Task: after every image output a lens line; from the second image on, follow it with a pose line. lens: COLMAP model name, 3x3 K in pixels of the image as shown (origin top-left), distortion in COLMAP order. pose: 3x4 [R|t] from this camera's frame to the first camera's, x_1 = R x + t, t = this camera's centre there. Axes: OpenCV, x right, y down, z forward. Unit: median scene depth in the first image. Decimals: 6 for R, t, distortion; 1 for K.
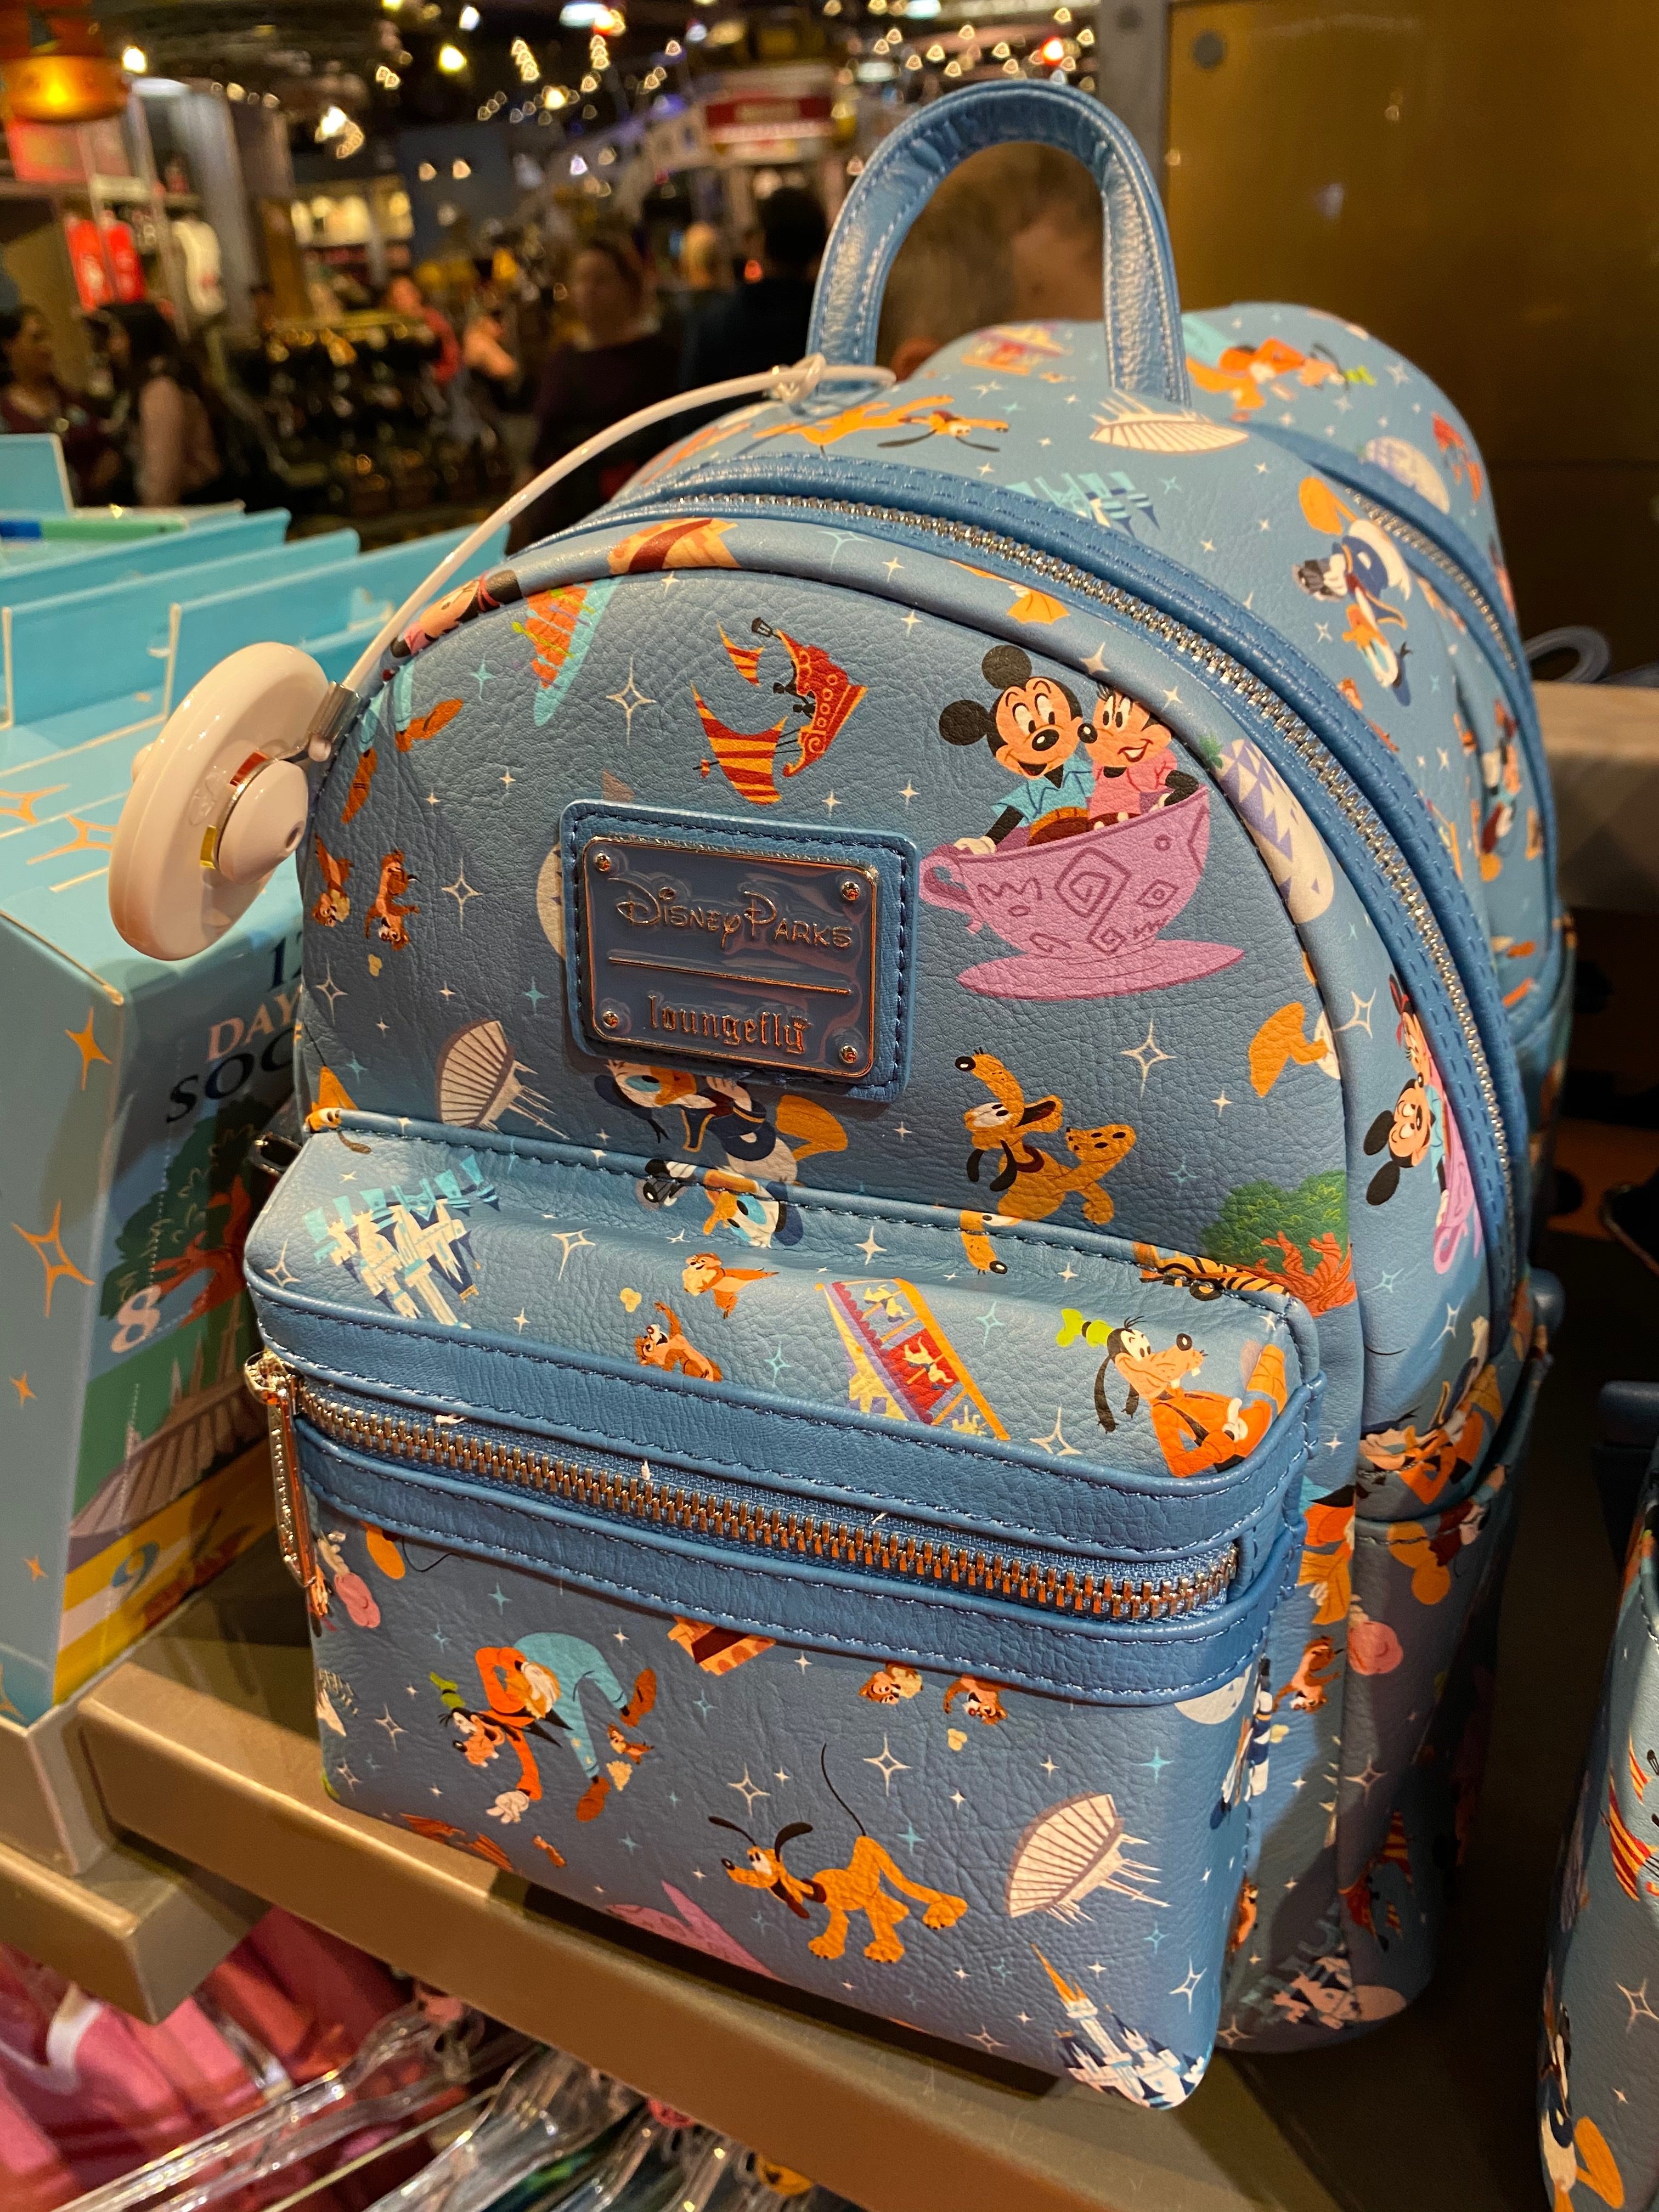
lens RADIAL K [[1771.9, 0, 822.9], [0, 1771.9, 1112.8], [0, 0, 1]] dist [0.007123, -0.005643]
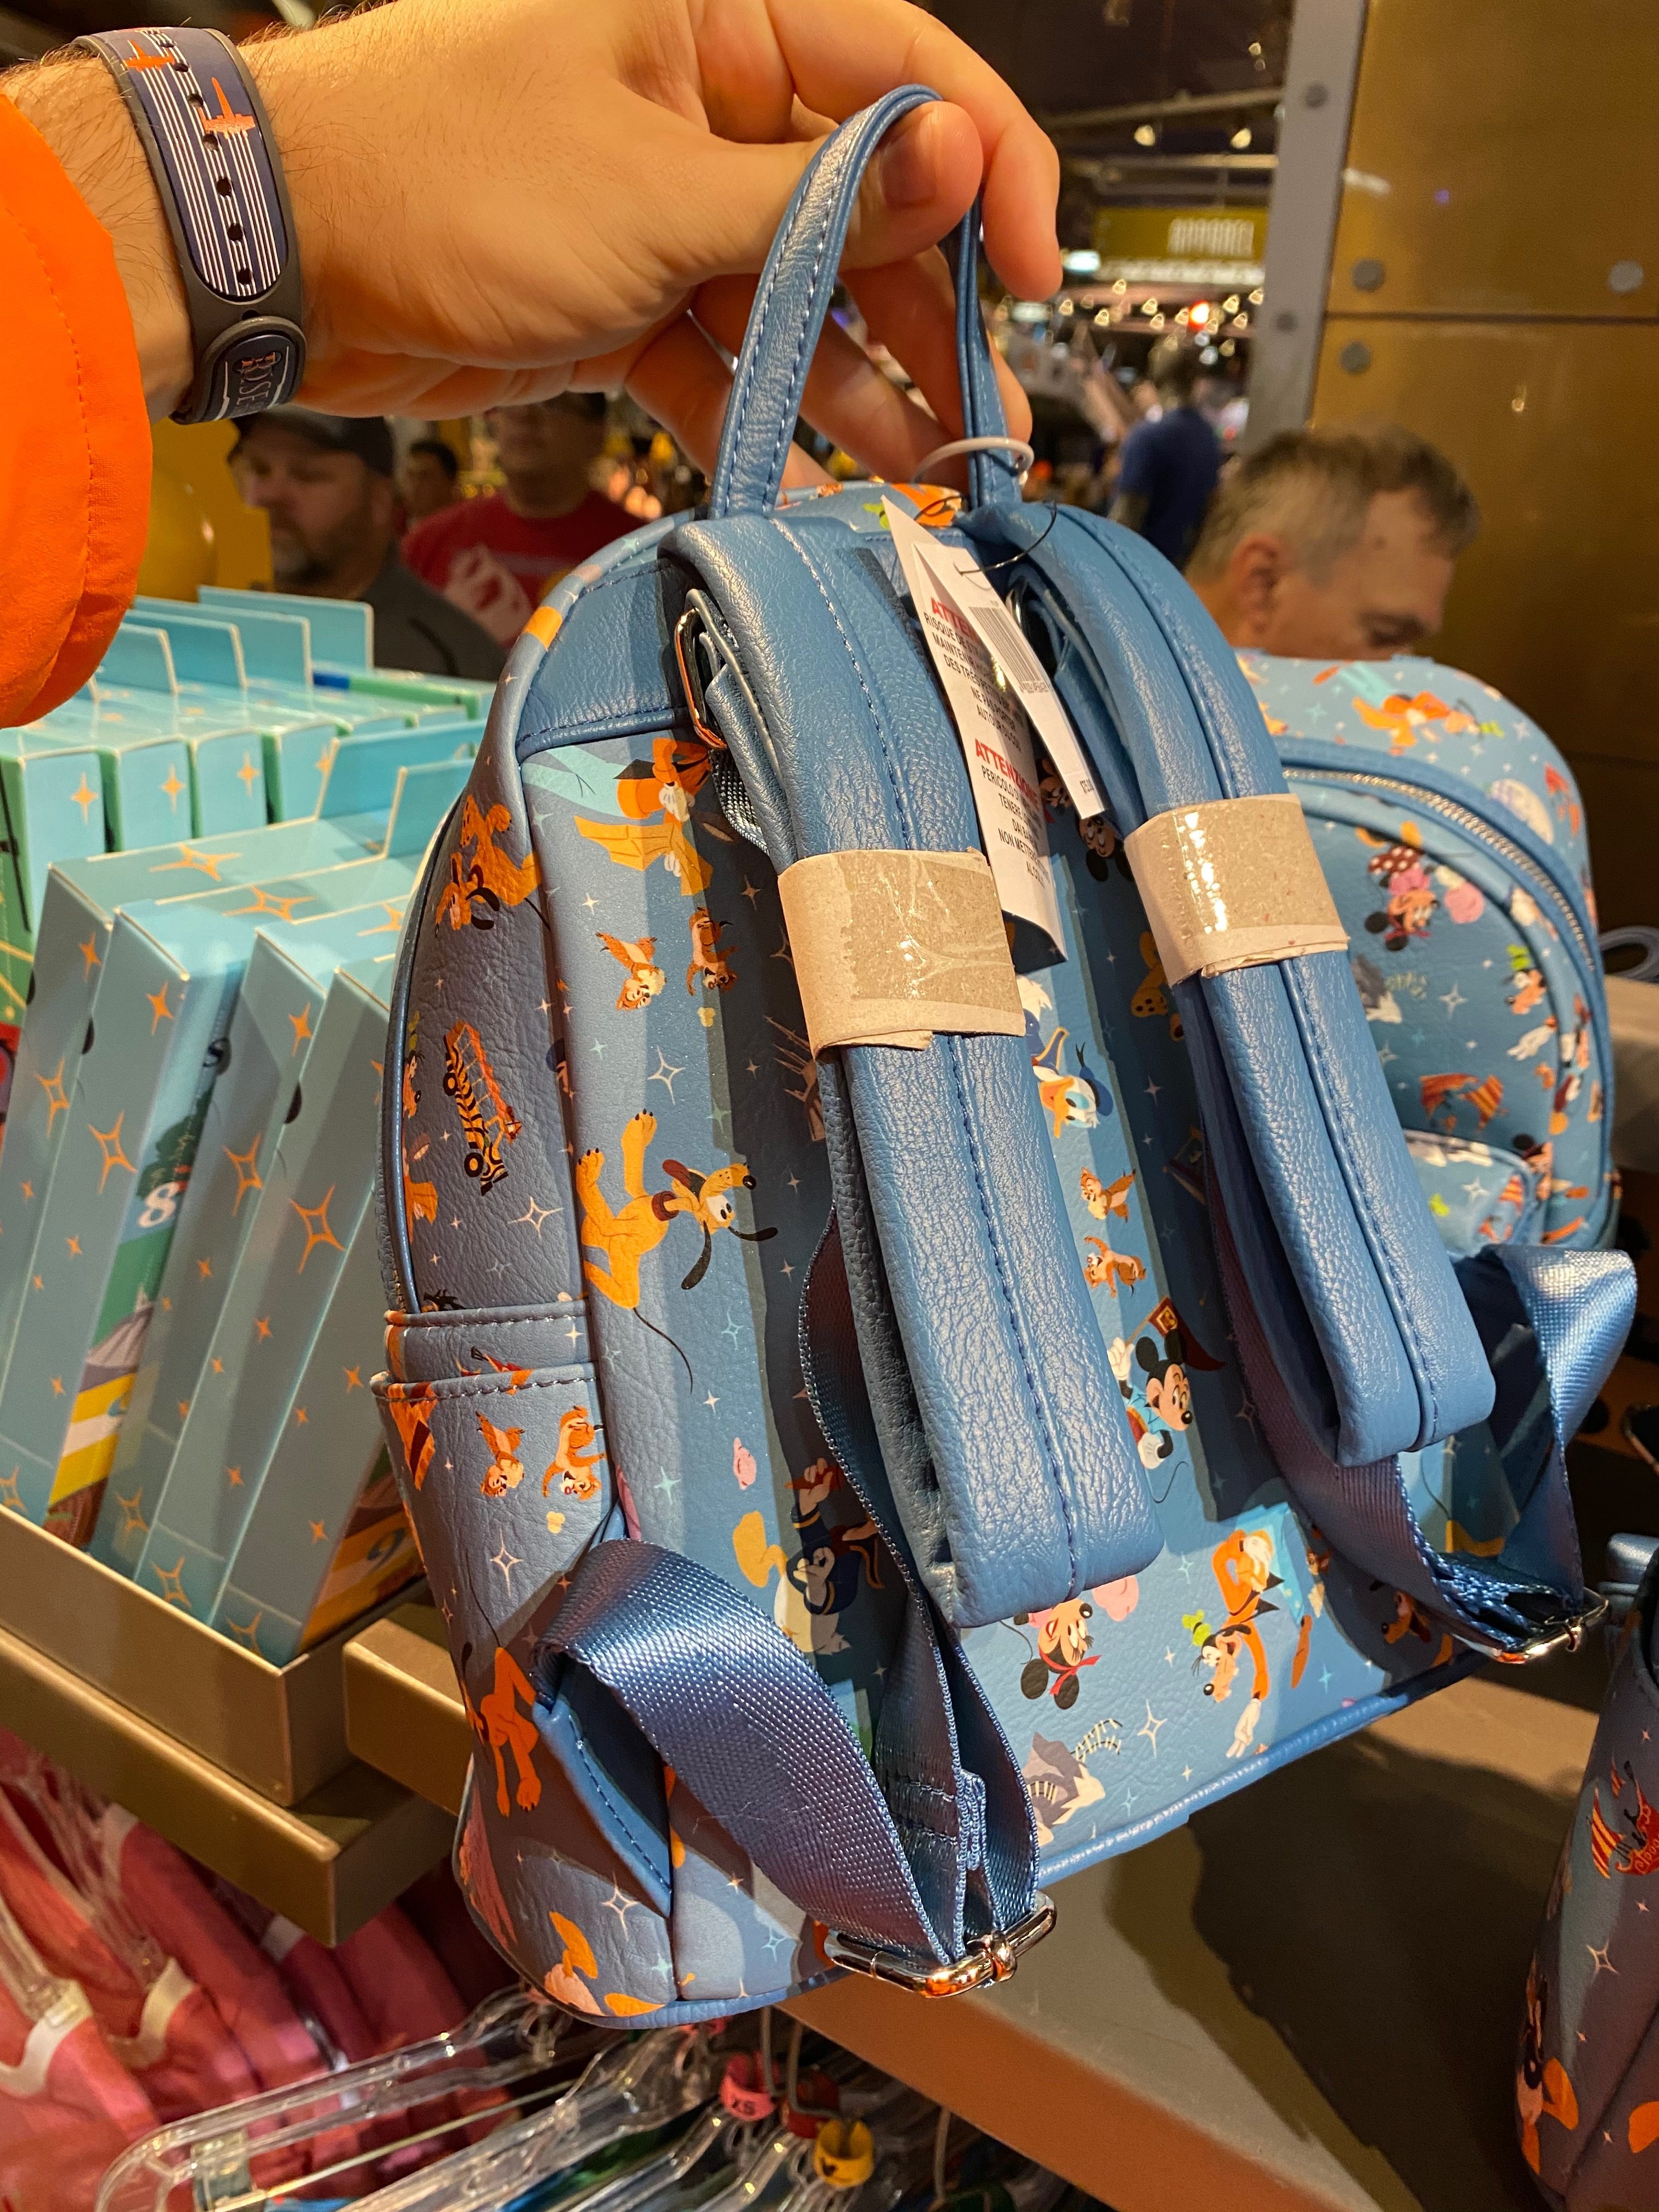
lens RADIAL K [[1771.9, 0, 836.6], [0, 1771.9, 1106.7], [0, 0, 1]] dist [0.007123, -0.005643]
pose [[0.991186, 0.131047, -0.019409, -0.099347], [-0.132336, 0.986191, -0.099571, 0.039035], [0.006093, 0.101262, 0.994841, -0.232890]]
